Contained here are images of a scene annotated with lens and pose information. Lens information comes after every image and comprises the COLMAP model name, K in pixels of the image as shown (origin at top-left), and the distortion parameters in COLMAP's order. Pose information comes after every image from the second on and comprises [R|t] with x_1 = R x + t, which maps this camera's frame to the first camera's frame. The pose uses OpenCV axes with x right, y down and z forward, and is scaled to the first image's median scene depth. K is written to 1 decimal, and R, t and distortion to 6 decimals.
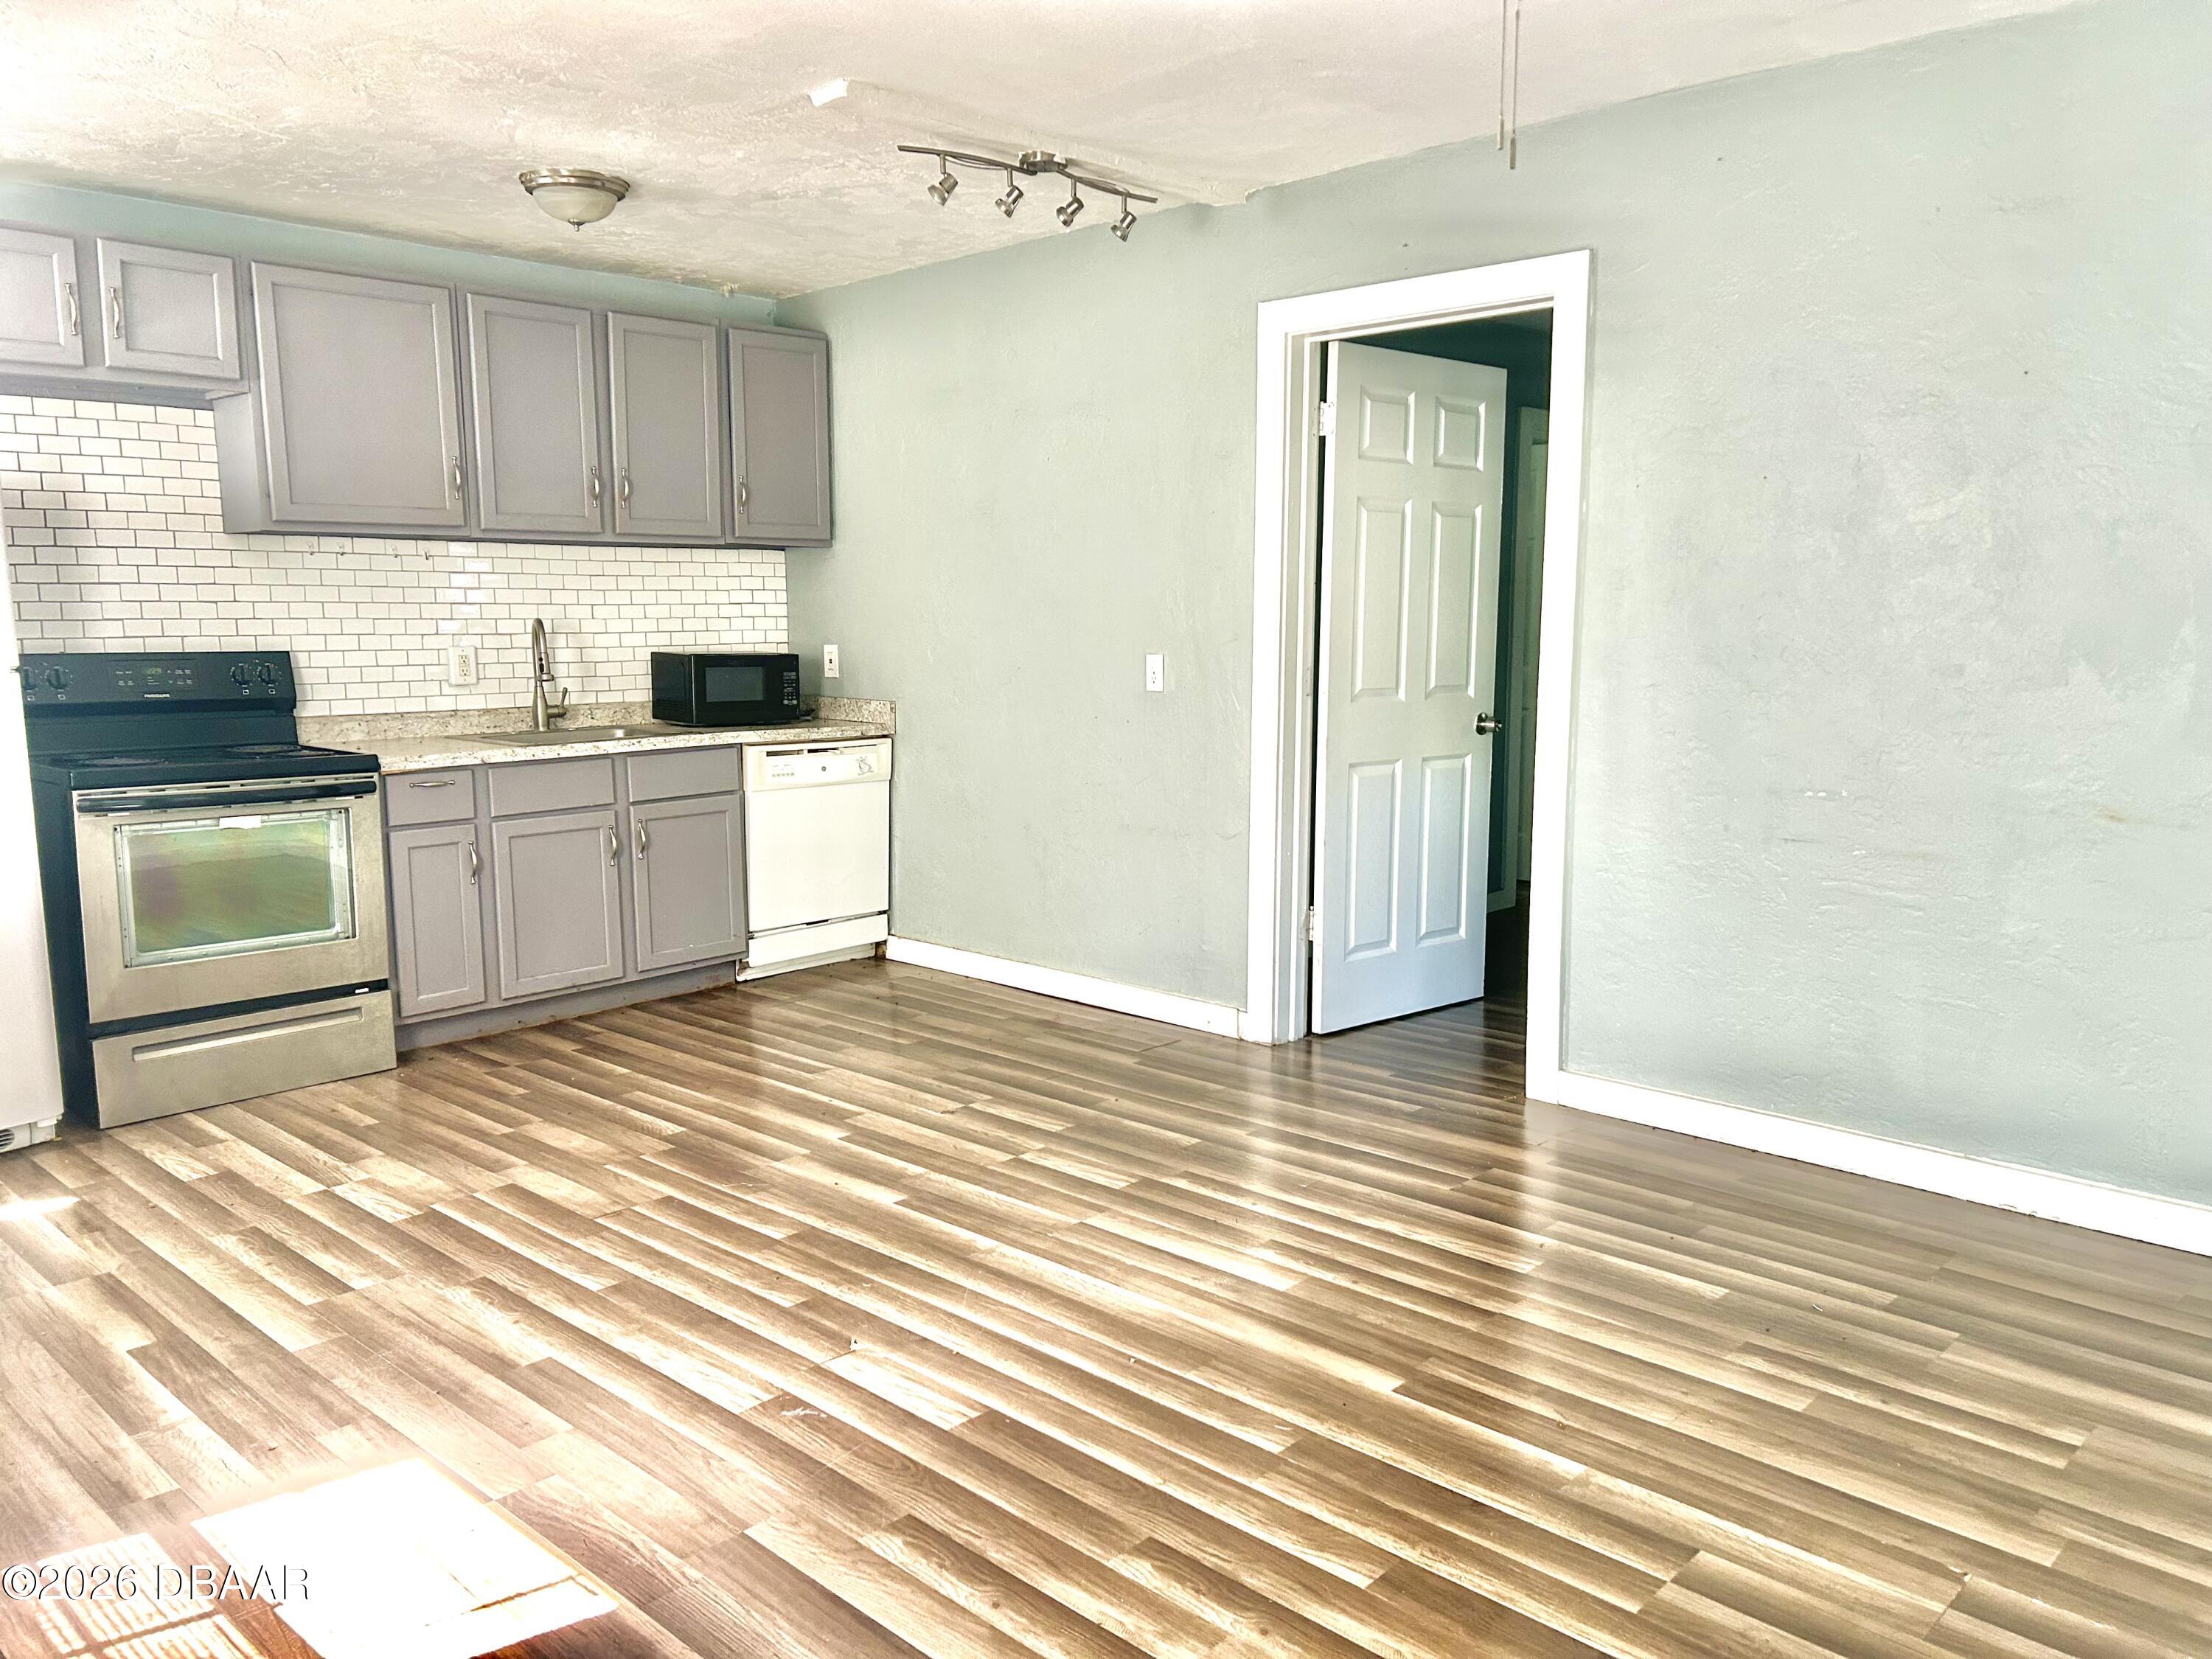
lens RADIAL K [[1642.1, 0, 1110.0], [0, 1642.1, 834.9], [0, 0, 1]] dist [-0.012897, -0.009982]
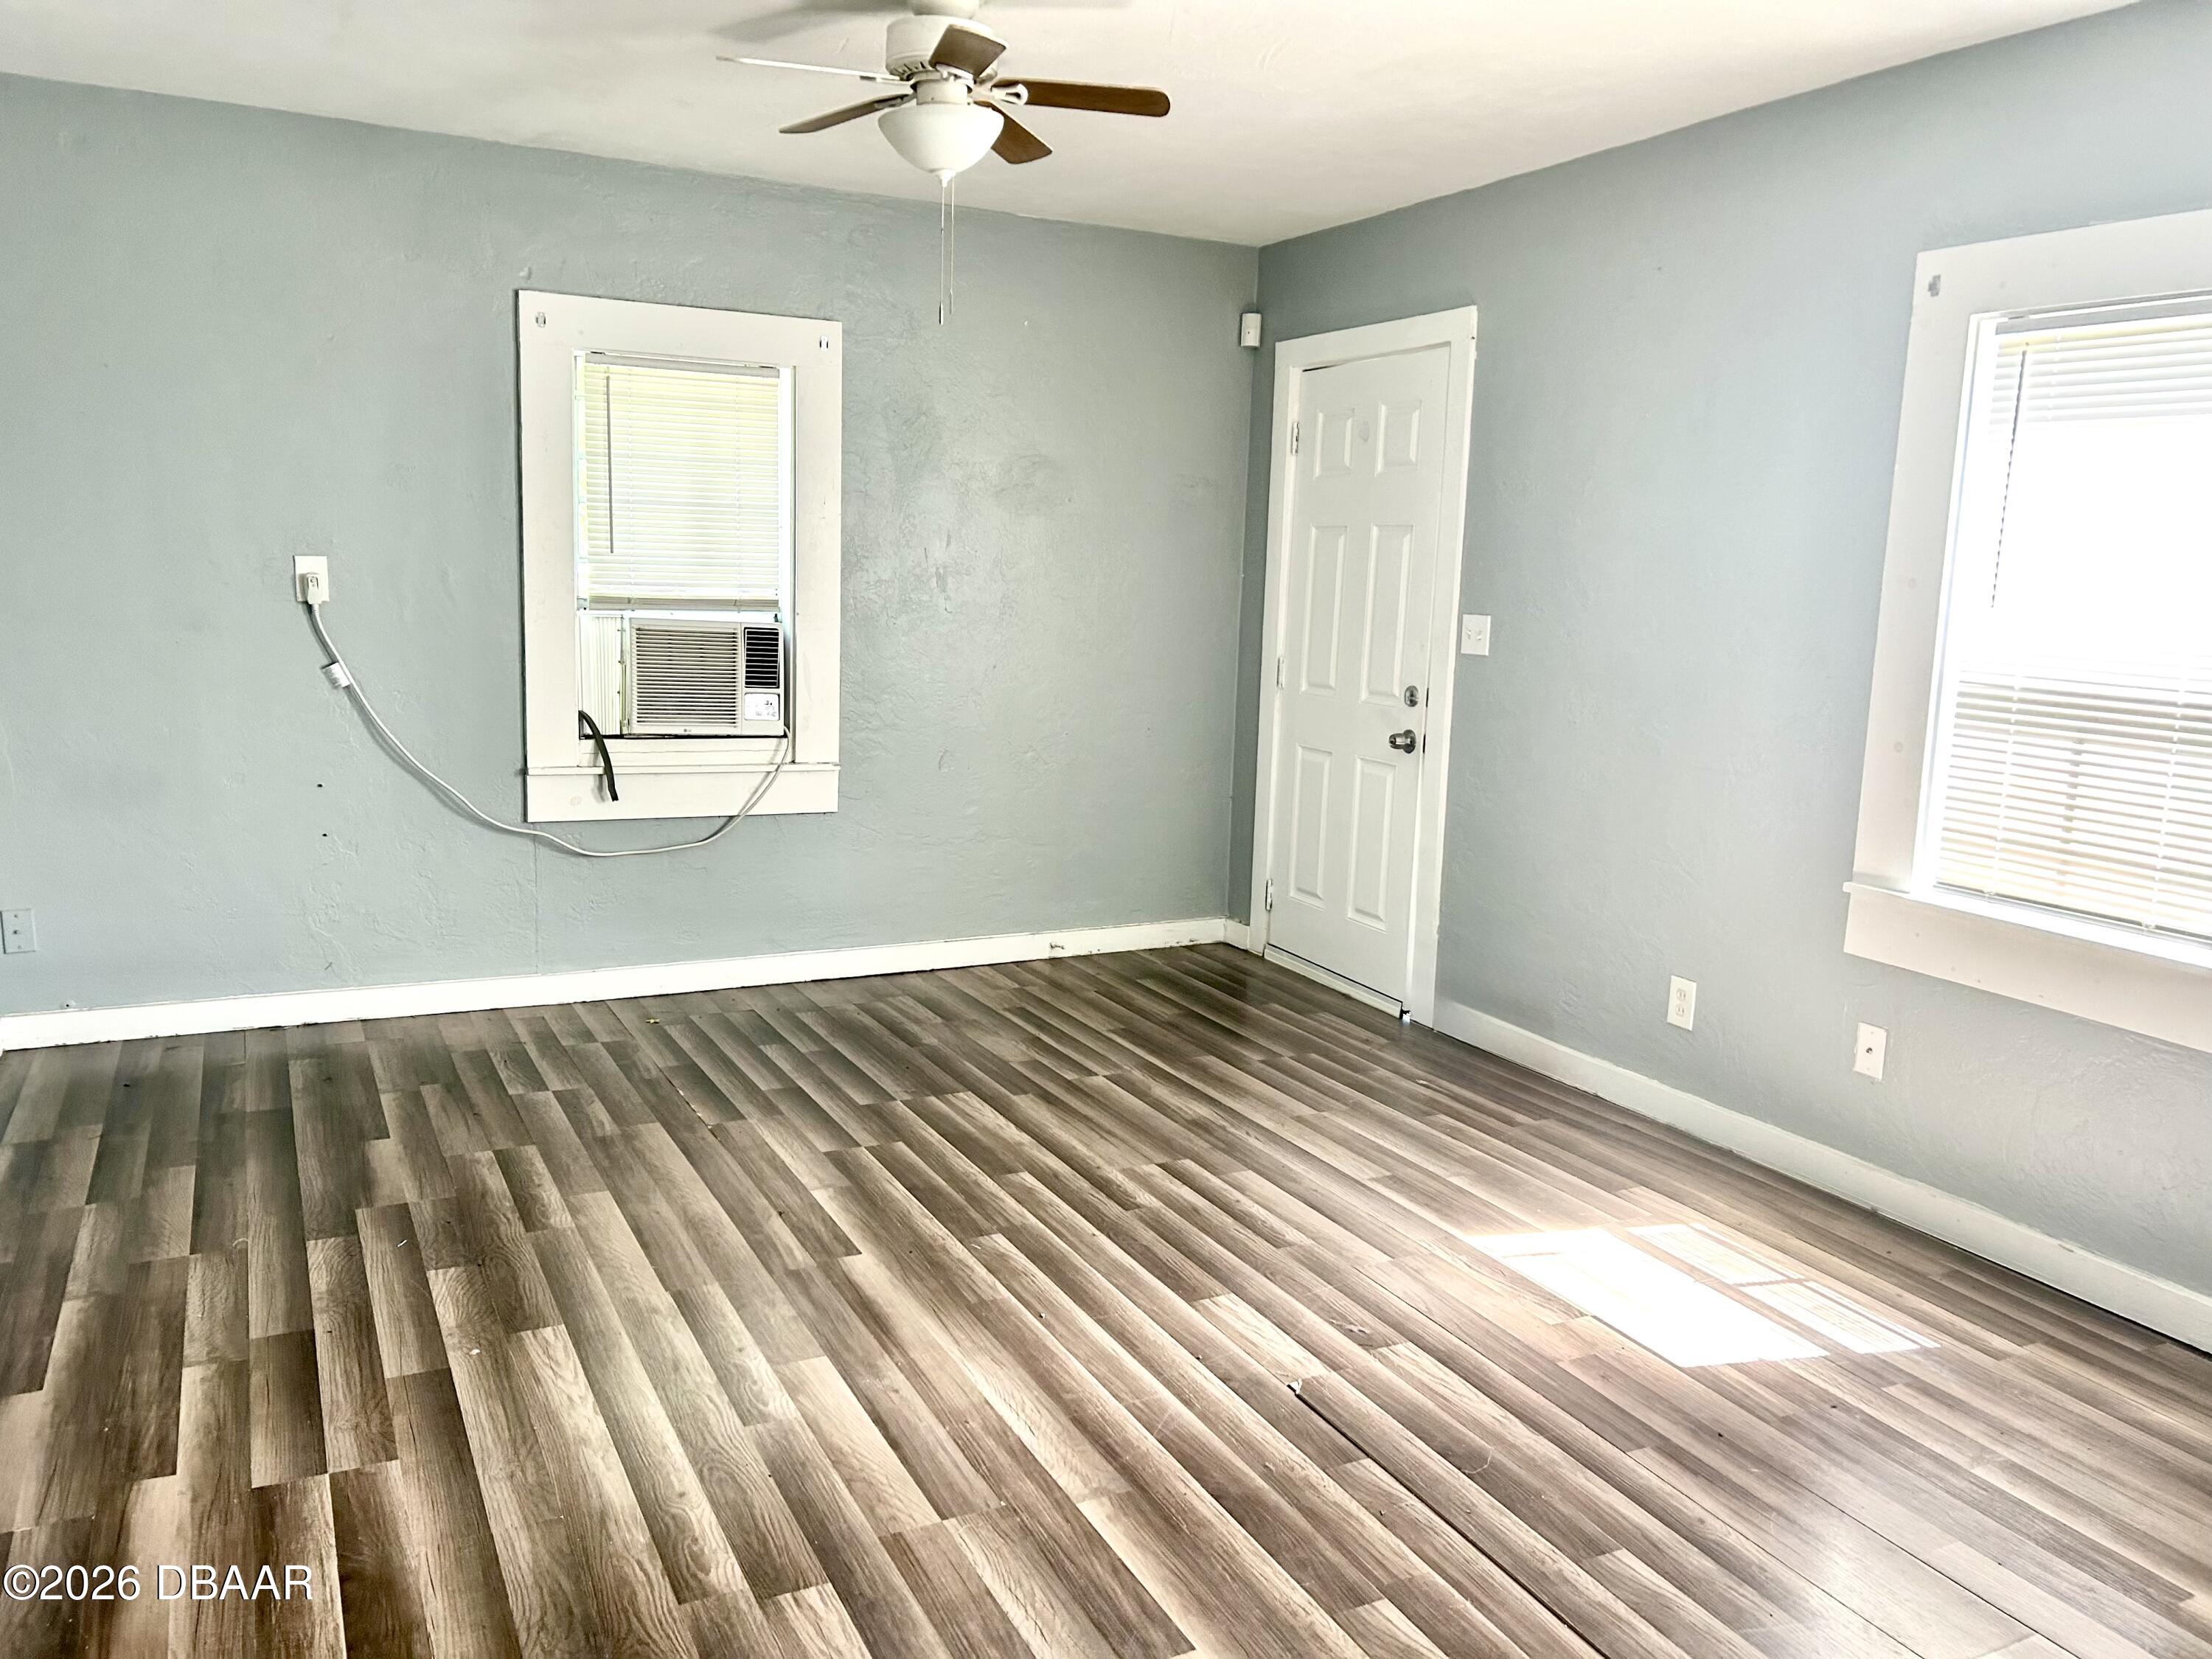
lens RADIAL K [[1642.1, 0, 1105.5], [0, 1642.1, 828.6], [0, 0, 1]] dist [-0.012897, -0.009982]
pose [[-0.944316, -0.082659, 0.318489, -0.335021], [0.012799, 0.957972, 0.286577, -0.285187], [-0.328791, 0.274696, -0.903570, 1.851022]]
